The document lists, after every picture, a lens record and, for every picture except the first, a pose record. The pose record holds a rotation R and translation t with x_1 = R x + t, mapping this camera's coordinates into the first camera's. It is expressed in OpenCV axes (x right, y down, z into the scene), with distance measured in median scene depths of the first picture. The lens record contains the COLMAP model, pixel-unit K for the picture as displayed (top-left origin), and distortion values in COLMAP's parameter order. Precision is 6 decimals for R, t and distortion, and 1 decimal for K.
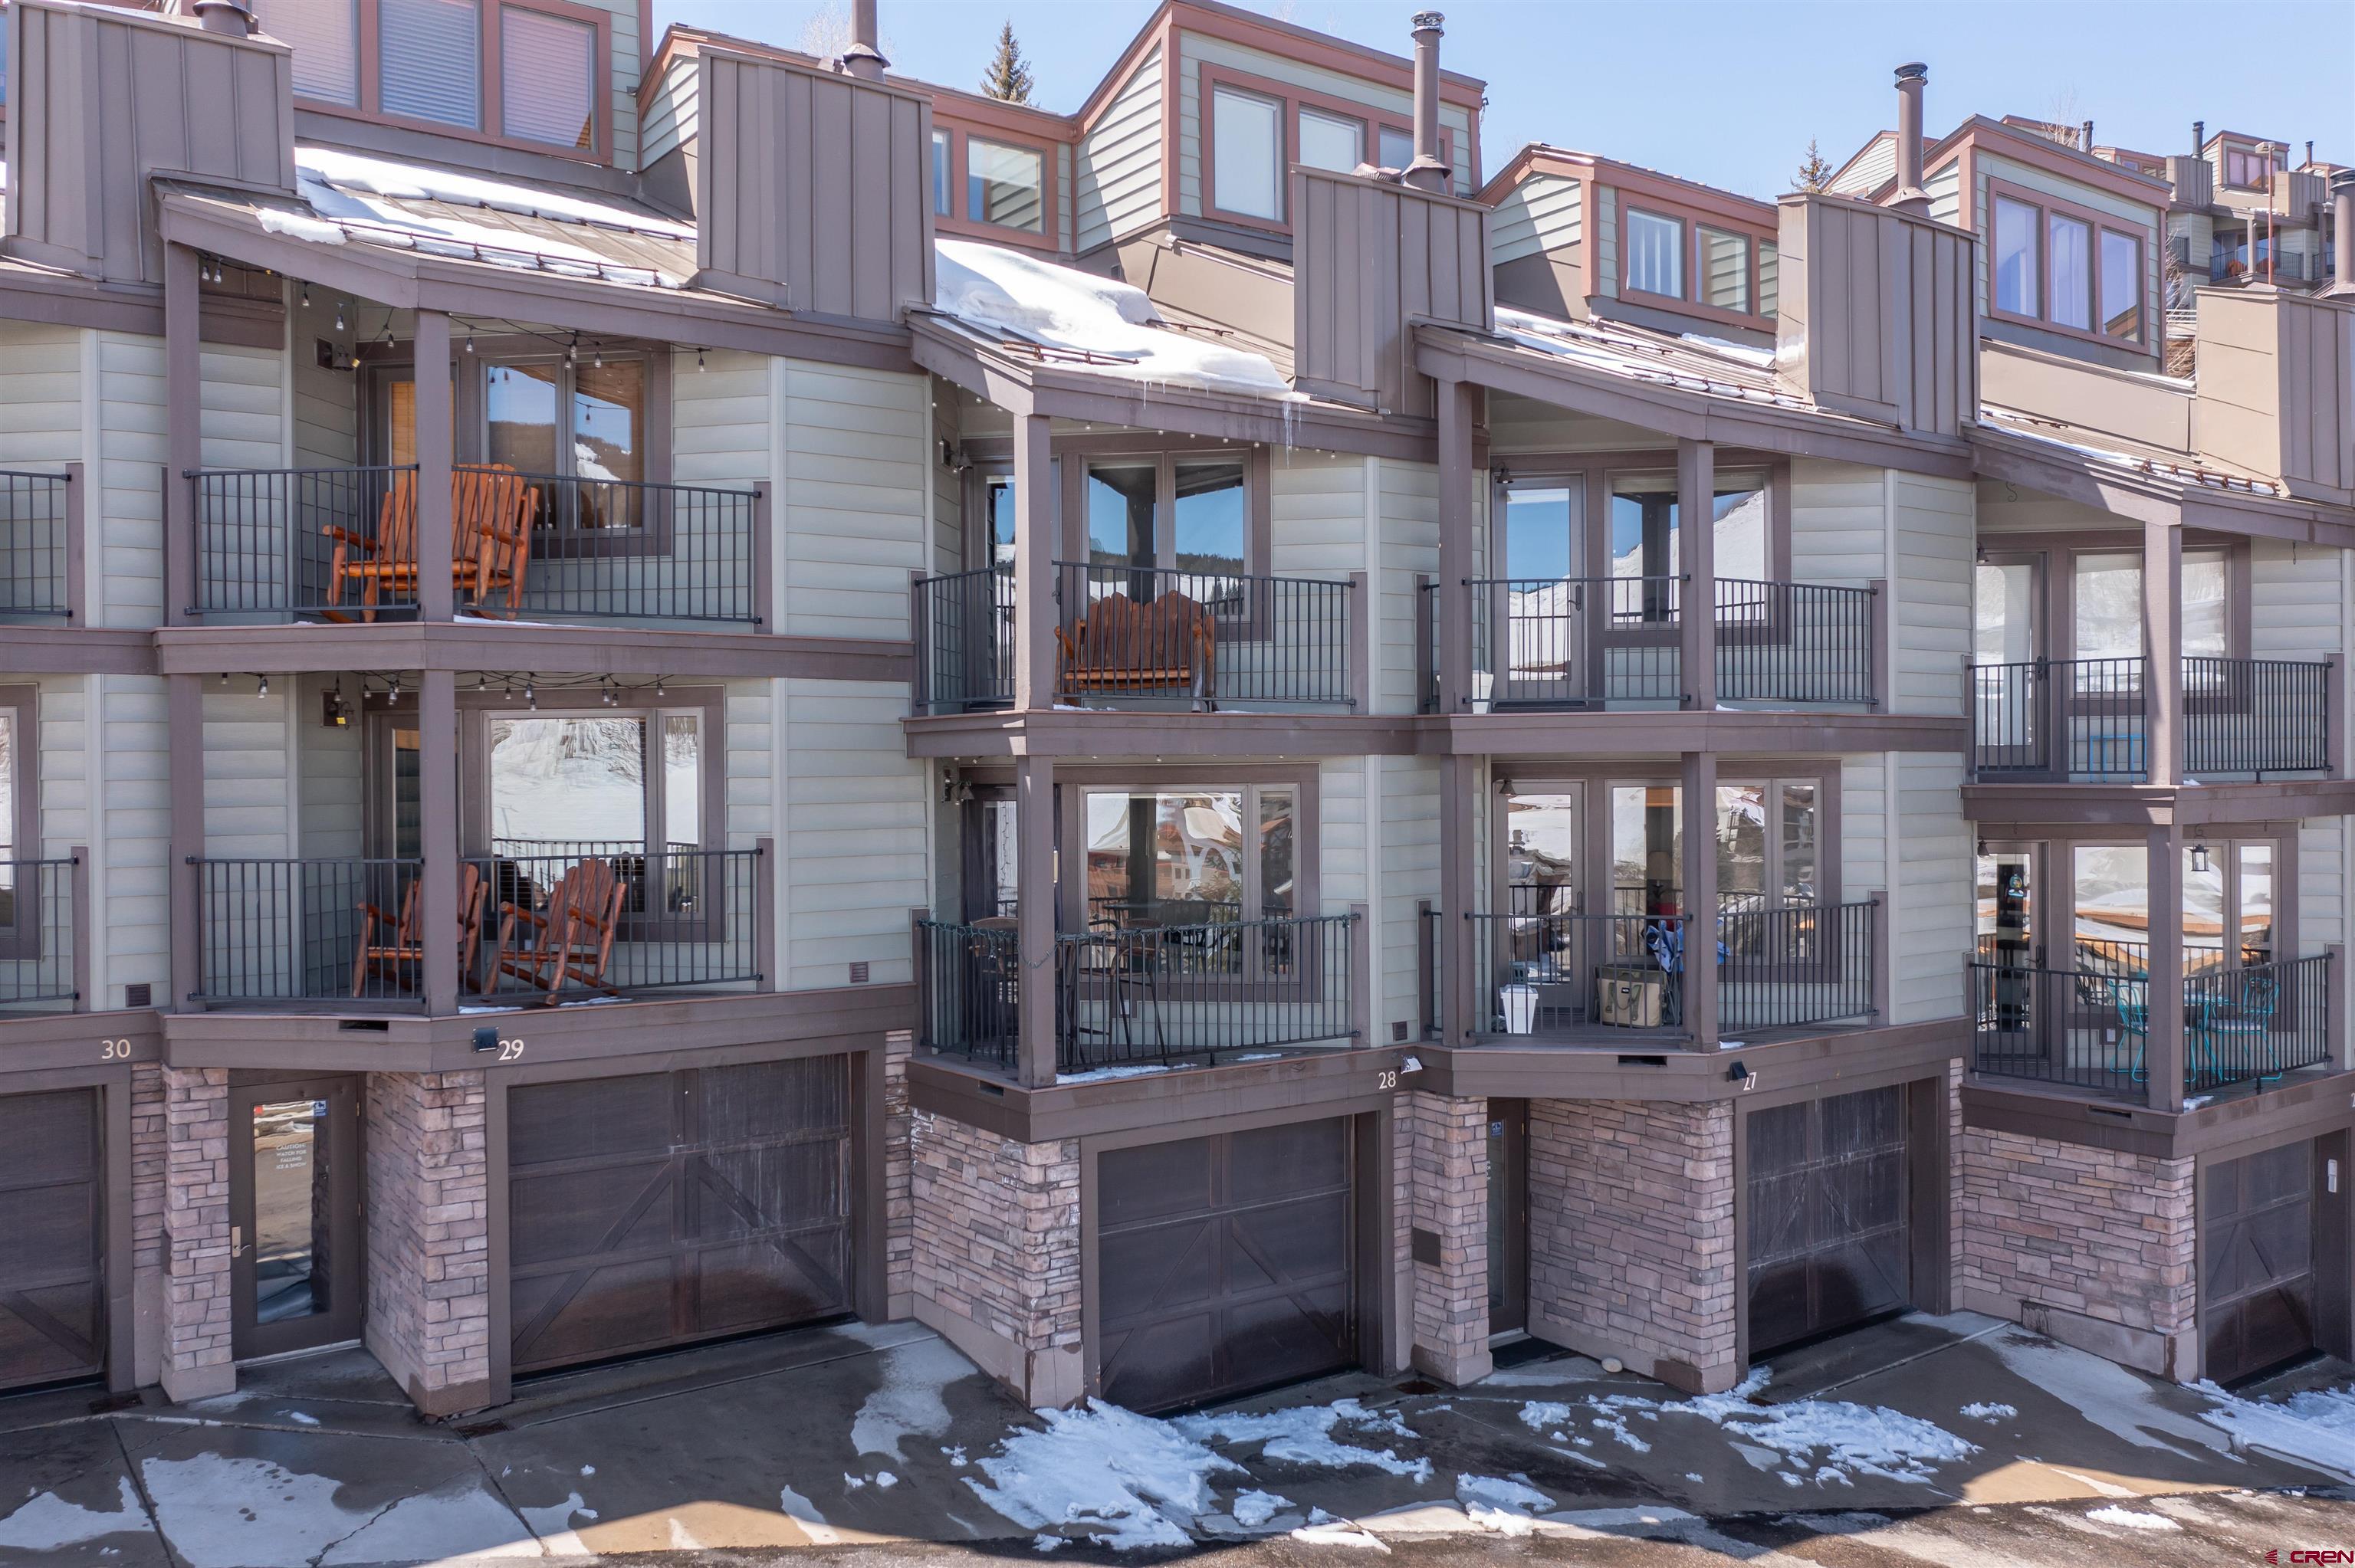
lens RADIAL K [[1860.4, 0, 1165.5], [0, 1860.4, 785.2], [0, 0, 1]] dist [-0.005529, 0.005335]
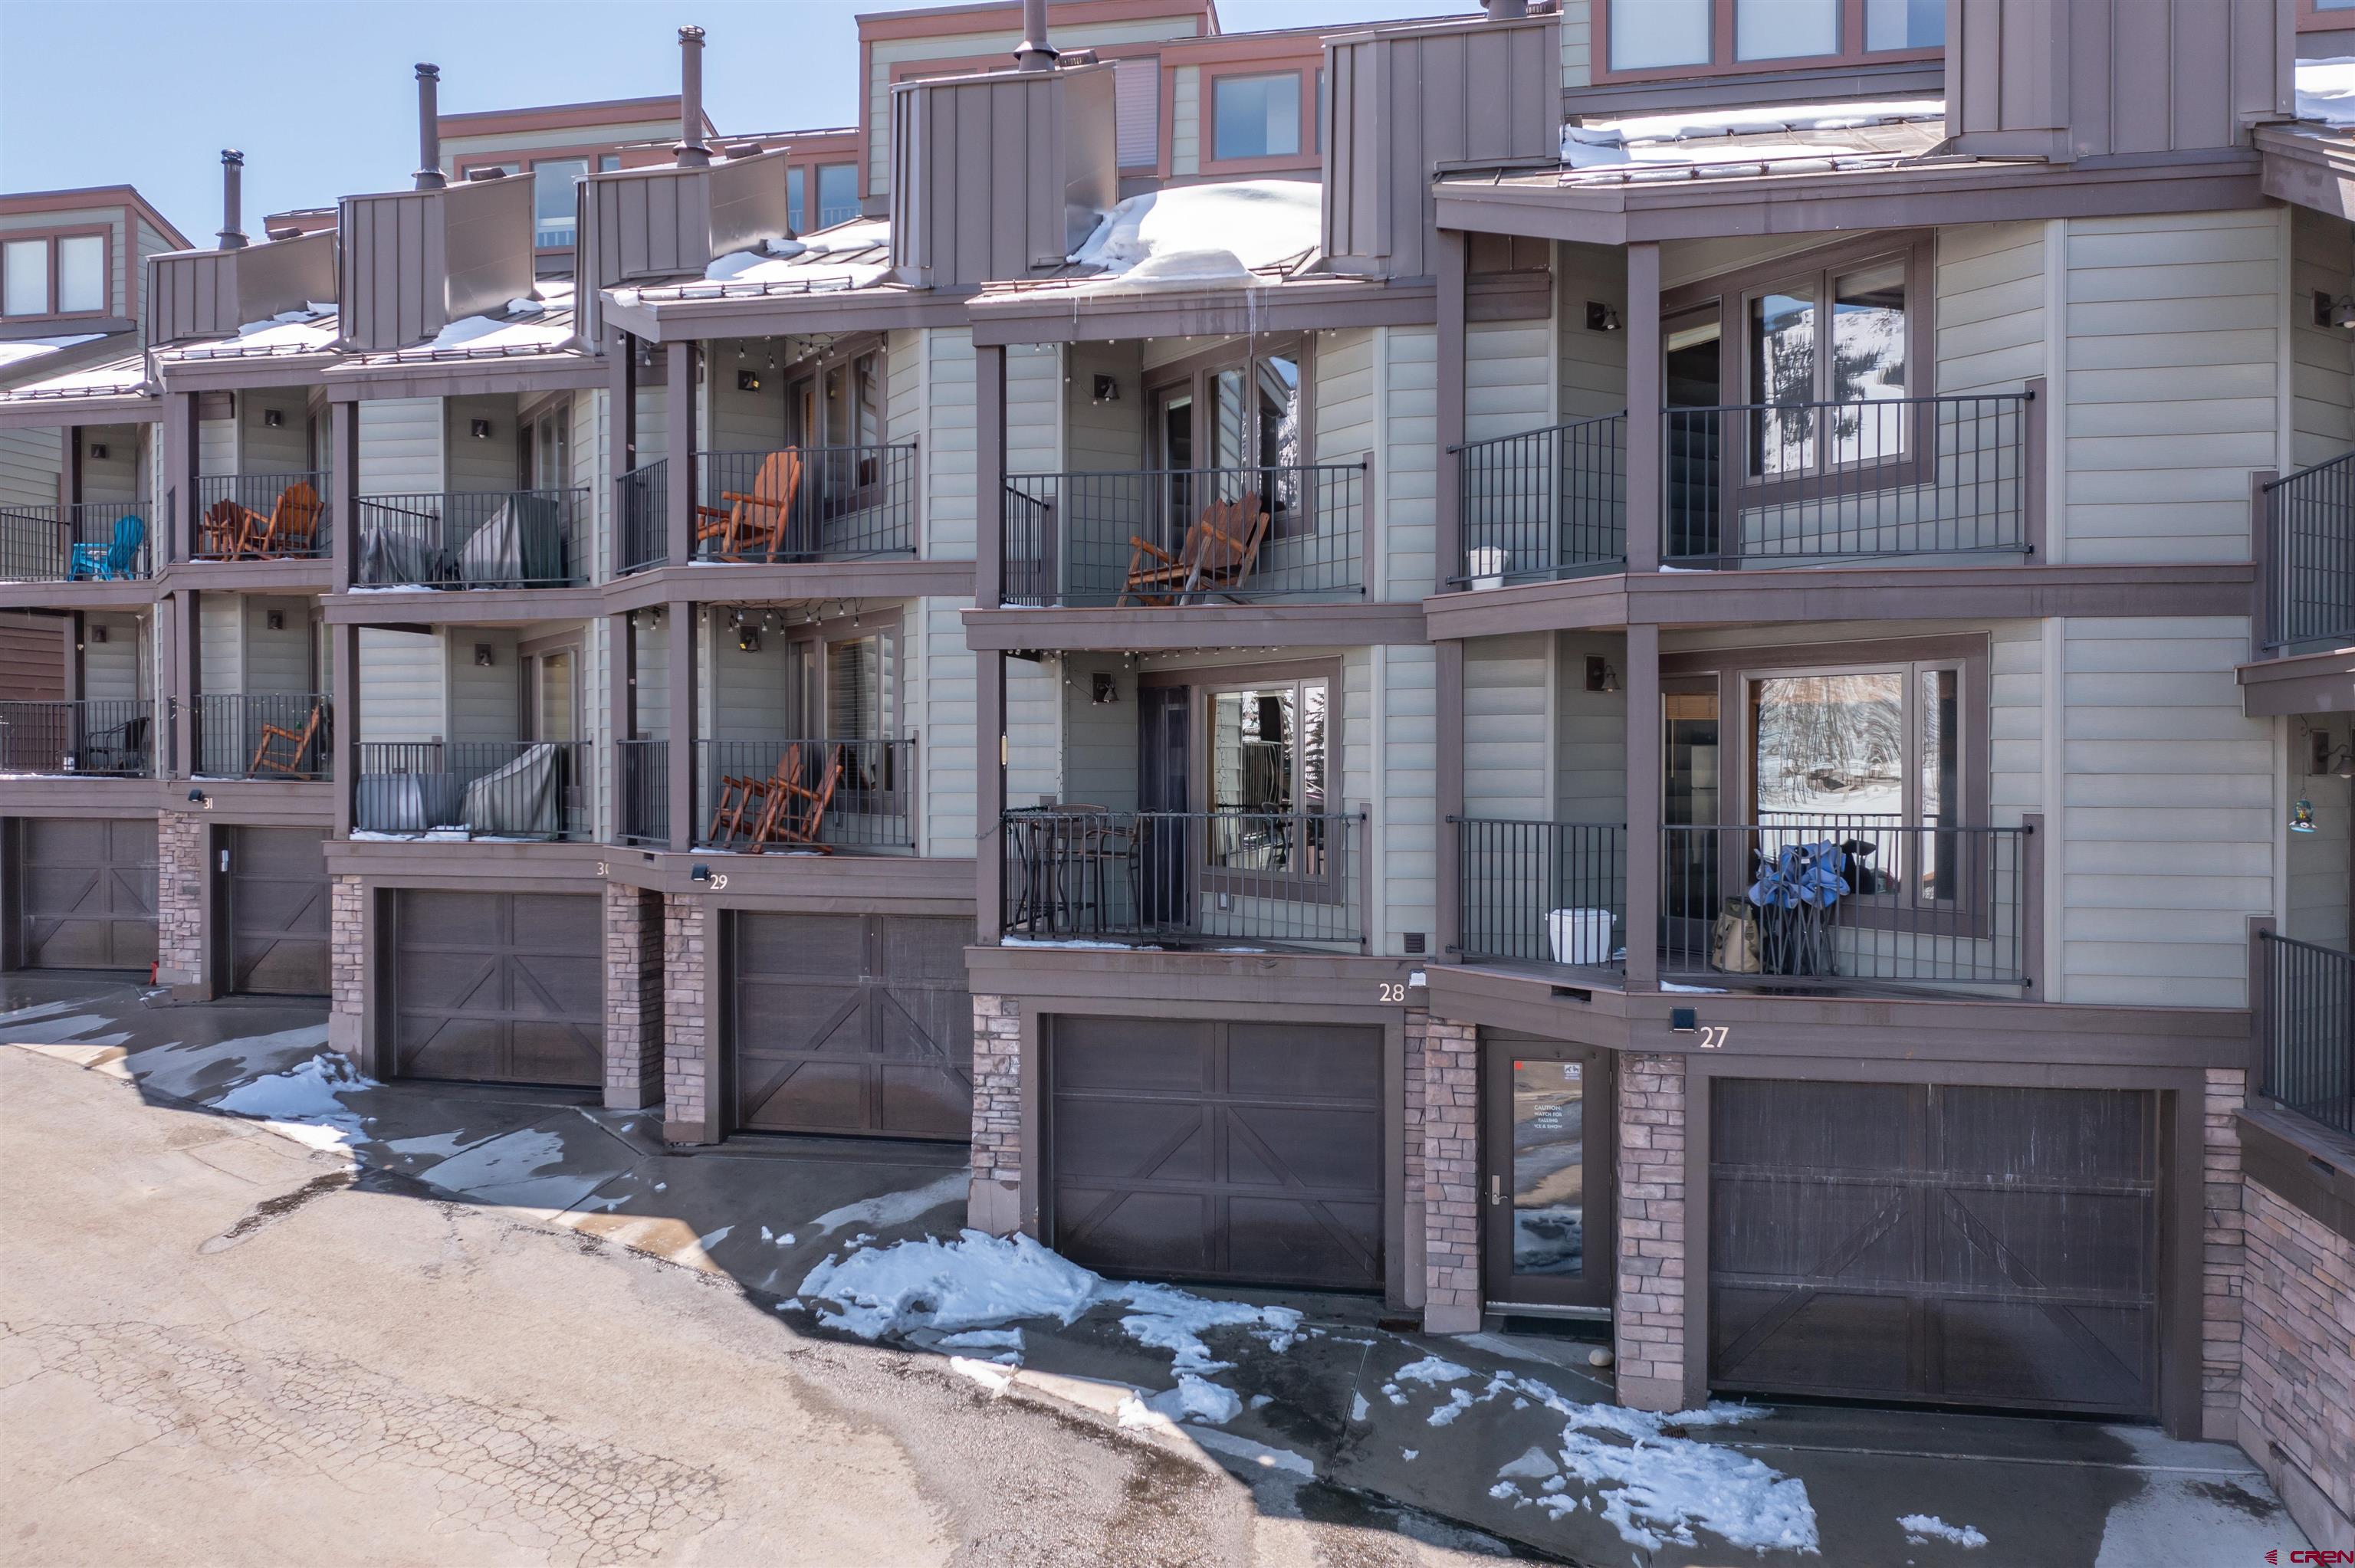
lens RADIAL K [[1860.4, 0, 1164.1], [0, 1860.4, 777.8], [0, 0, 1]] dist [-0.005529, 0.005335]
pose [[0.670180, 0.015083, -0.742045, 0.821714], [-0.011690, 0.999884, 0.009766, 0.047787], [0.742106, 0.002130, 0.670279, 0.321874]]
